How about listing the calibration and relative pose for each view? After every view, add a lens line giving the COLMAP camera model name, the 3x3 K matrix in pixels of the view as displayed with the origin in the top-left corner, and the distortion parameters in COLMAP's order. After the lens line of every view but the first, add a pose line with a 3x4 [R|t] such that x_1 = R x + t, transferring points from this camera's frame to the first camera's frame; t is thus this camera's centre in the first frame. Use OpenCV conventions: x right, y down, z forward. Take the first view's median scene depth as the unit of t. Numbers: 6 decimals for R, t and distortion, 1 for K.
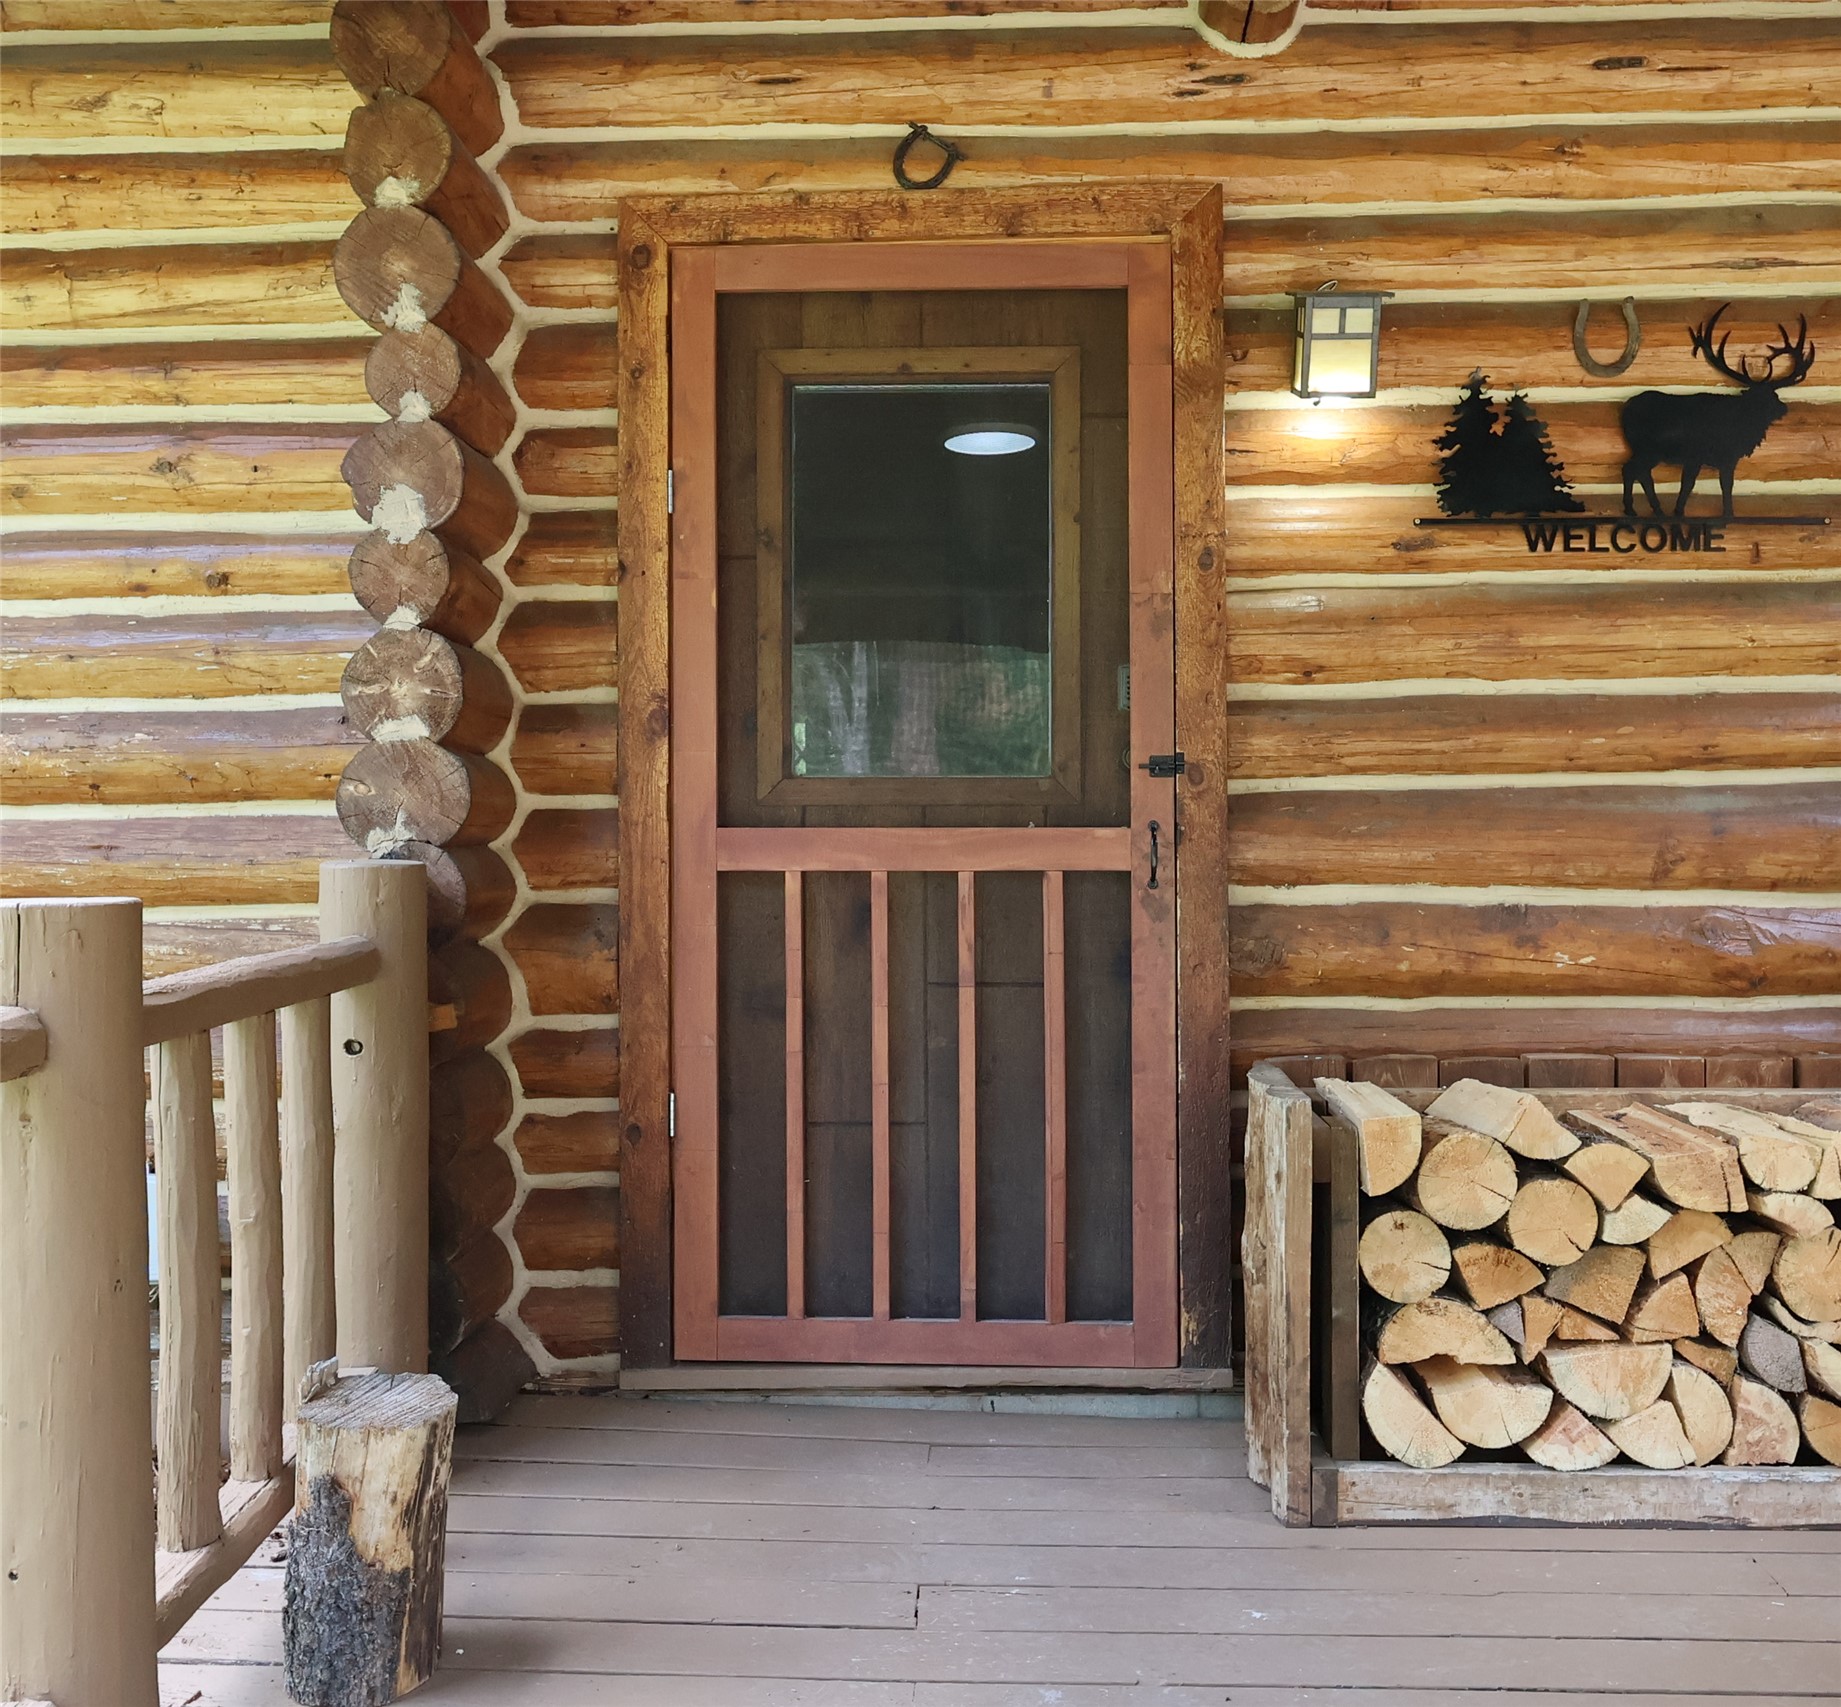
lens RADIAL K [[1691.6, 0, 923.0], [0, 1691.6, 814.0], [0, 0, 1]] dist [-0.001896, -0.001987]
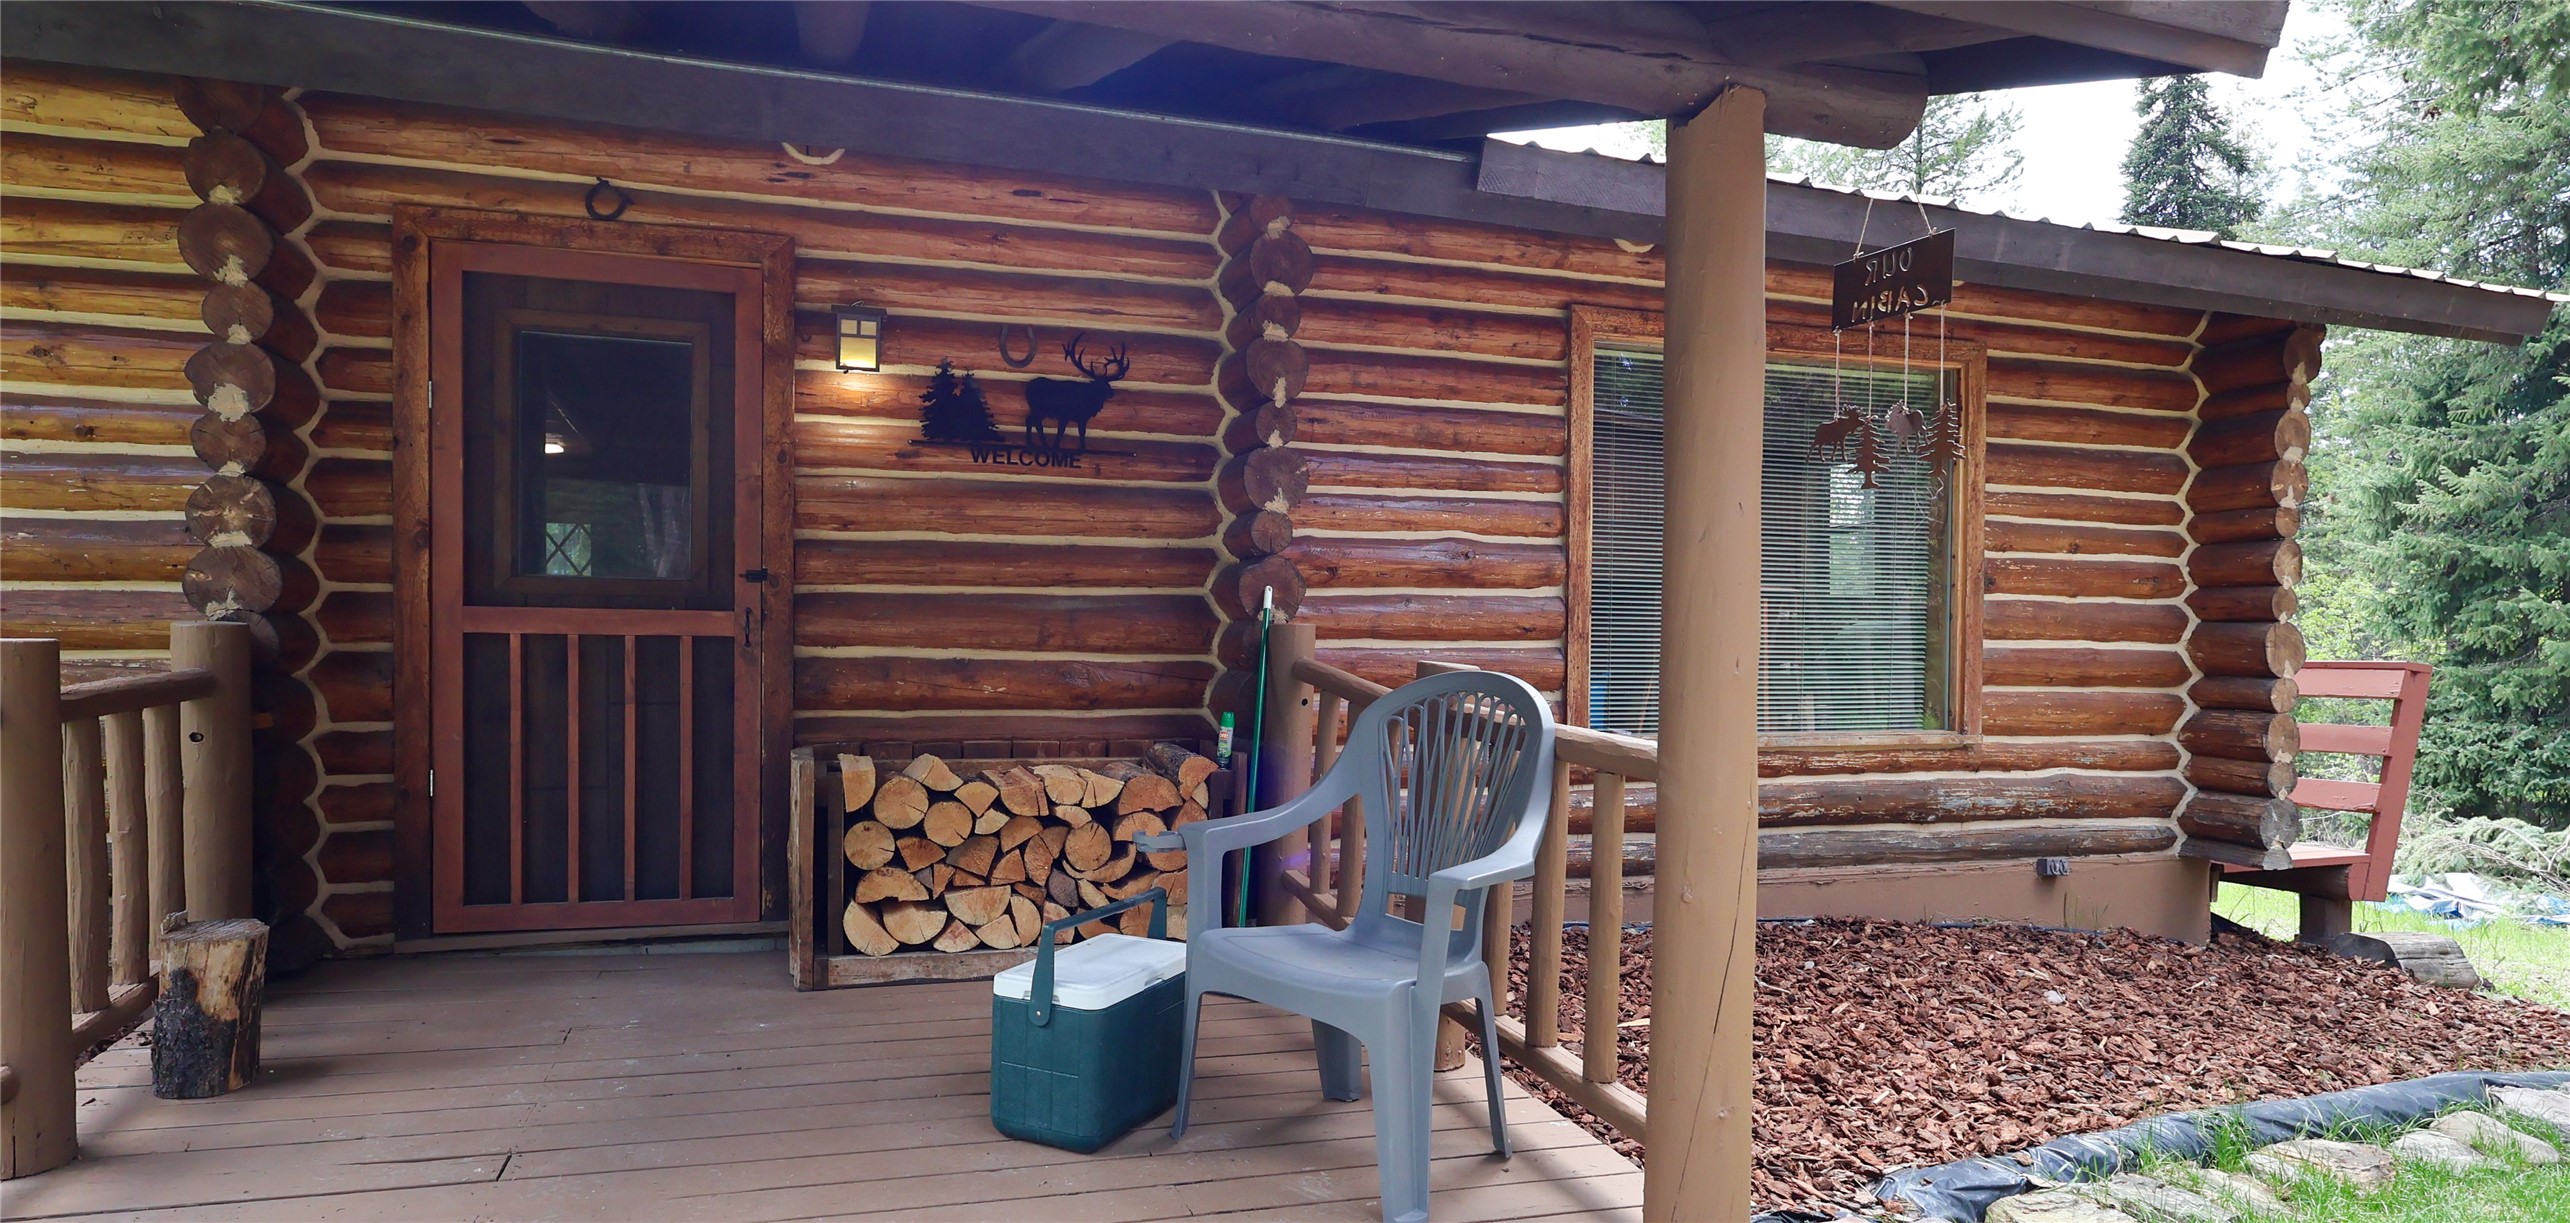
lens RADIAL K [[1369.4, 0, 1233.7], [0, 1369.4, 661.6], [0, 0, 1]] dist [-0.001430, 0.001690]
pose [[0.946929, 0.009702, 0.321295, 0.155671], [-0.024179, 0.998862, 0.041100, -0.010318], [-0.320531, -0.046688, 0.946087, -0.475797]]
